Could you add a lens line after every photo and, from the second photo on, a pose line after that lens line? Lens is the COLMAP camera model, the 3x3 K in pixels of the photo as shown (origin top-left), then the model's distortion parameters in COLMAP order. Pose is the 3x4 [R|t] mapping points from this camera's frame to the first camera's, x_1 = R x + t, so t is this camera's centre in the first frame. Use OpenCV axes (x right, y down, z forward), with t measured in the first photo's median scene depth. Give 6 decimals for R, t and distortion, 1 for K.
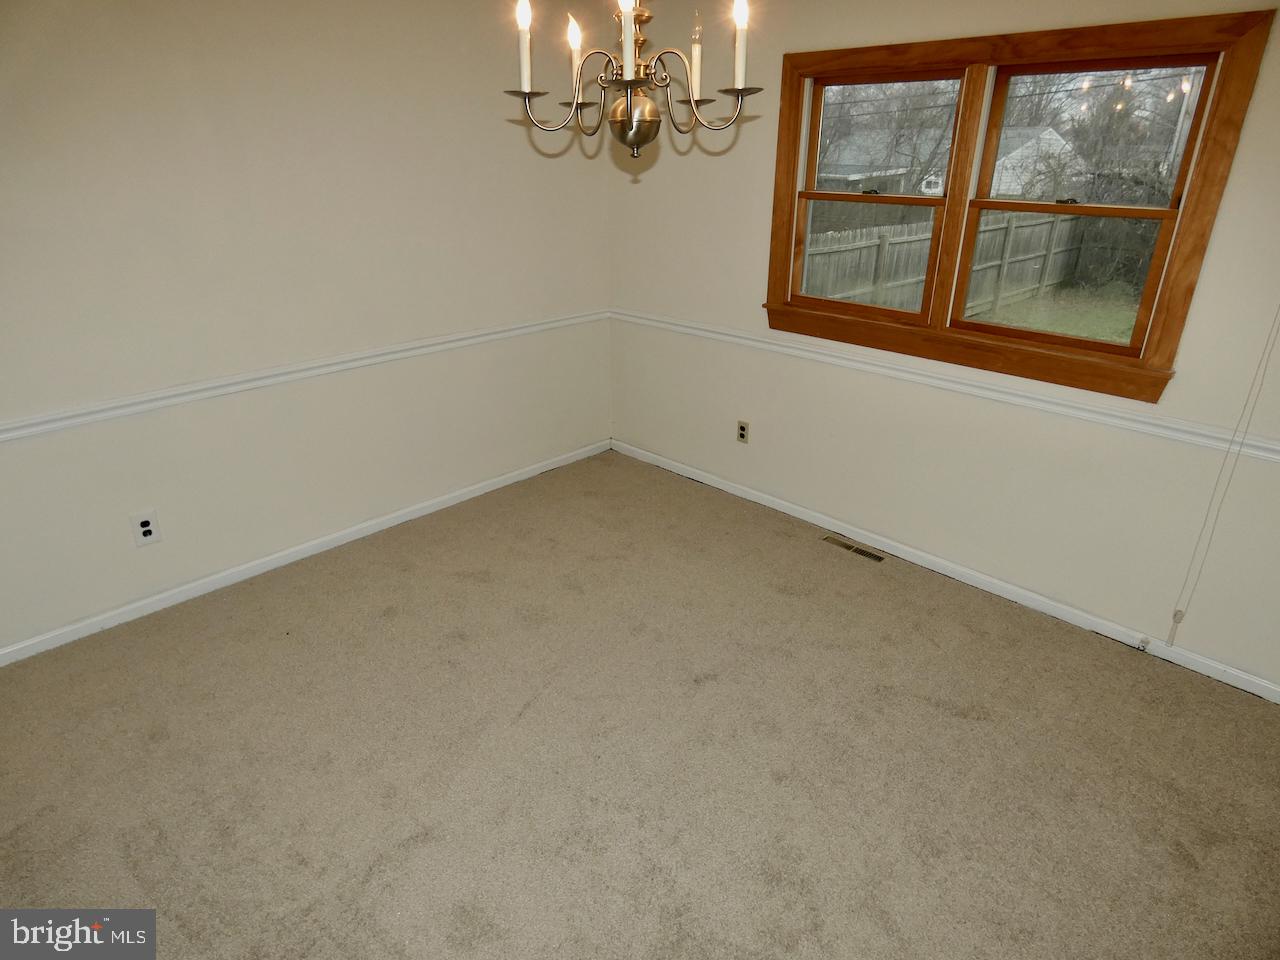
lens RADIAL K [[768.9, 0, 637.4], [0, 768.9, 477.6], [0, 0, 1]] dist [-0.004529, 0.001816]
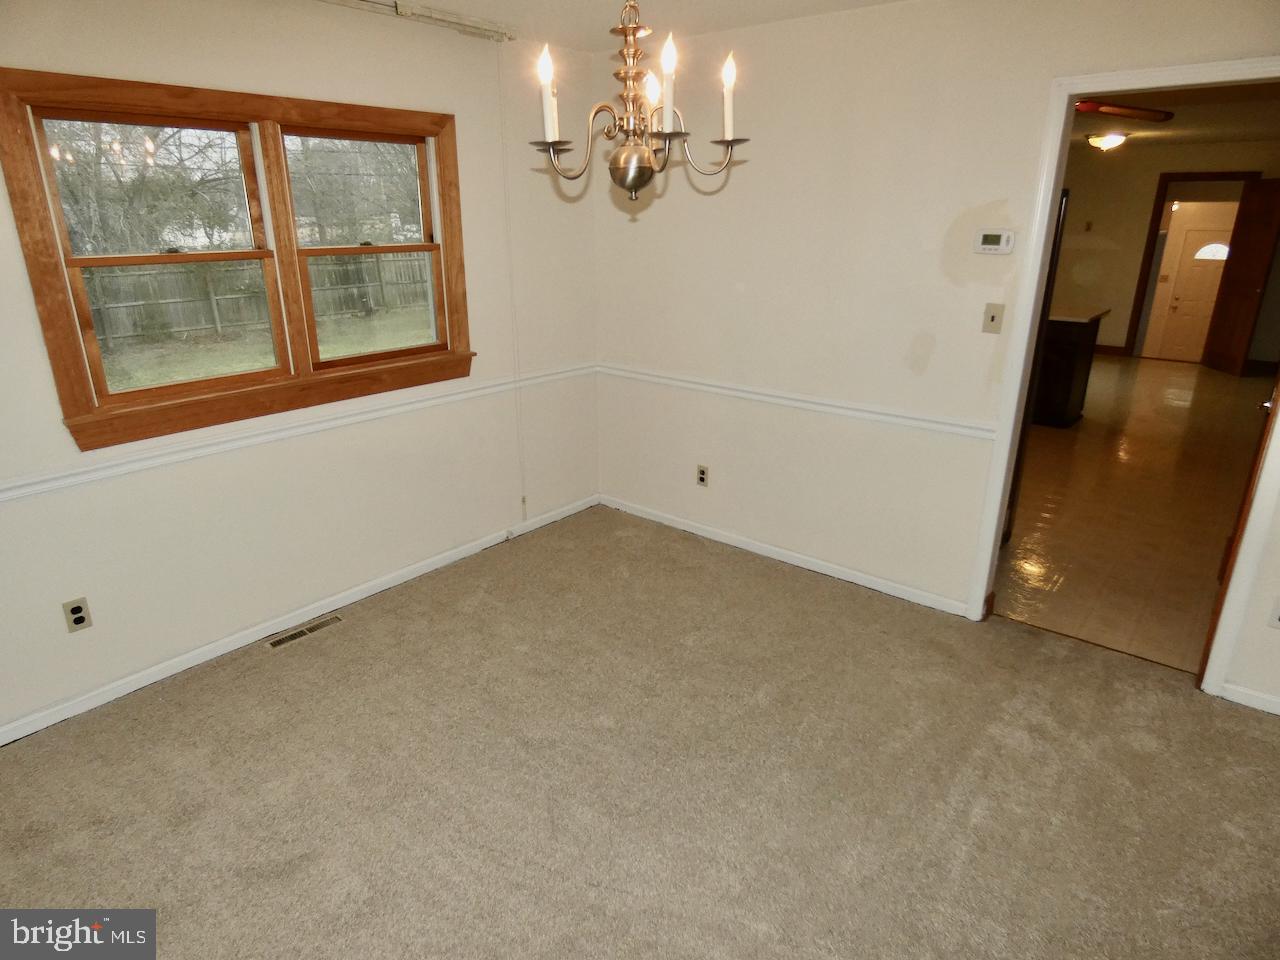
lens RADIAL K [[768.9, 0, 639.4], [0, 768.9, 474.5], [0, 0, 1]] dist [-0.004529, 0.001816]
pose [[-0.092170, -0.323678, 0.941667, -0.672787], [0.400783, 0.853648, 0.332652, -0.256852], [-0.911525, 0.408065, 0.051044, 0.636805]]
